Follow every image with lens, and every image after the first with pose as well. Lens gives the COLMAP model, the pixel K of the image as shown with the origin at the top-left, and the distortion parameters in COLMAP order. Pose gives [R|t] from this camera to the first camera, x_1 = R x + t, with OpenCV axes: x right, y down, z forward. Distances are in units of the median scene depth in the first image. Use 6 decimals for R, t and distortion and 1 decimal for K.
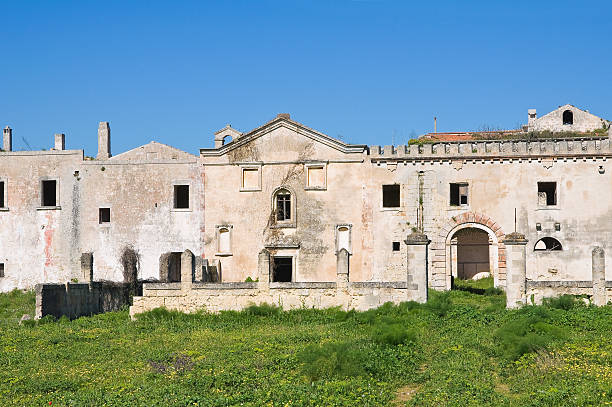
lens RADIAL K [[1283.4, 0, 306.1], [0, 1283.4, 201.6], [0, 0, 1]] dist [0.049410, 0.000000]
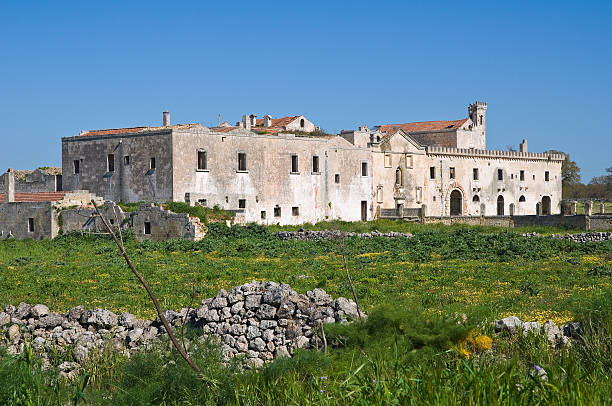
lens RADIAL K [[1283.4, 0, 309.4], [0, 1283.4, 201.6], [0, 0, 1]] dist [0.049410, 0.000000]
pose [[0.483324, 0.007163, 0.875412, -1.713799], [-0.040341, 0.999087, 0.014098, 0.019175], [-0.874512, -0.042128, 0.483171, 0.219151]]
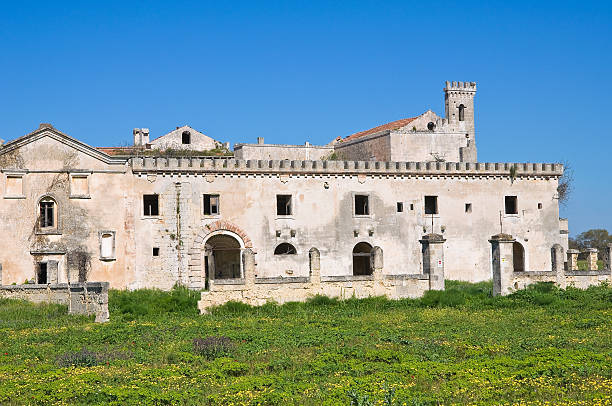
lens RADIAL K [[1283.4, 0, 300.5], [0, 1283.4, 200.0], [0, 0, 1]] dist [0.049410, 0.000000]
pose [[0.848150, 0.017295, 0.529473, -0.396016], [-0.009914, 0.999810, -0.016779, 0.008178], [-0.529663, 0.008982, 0.848161, 0.016864]]
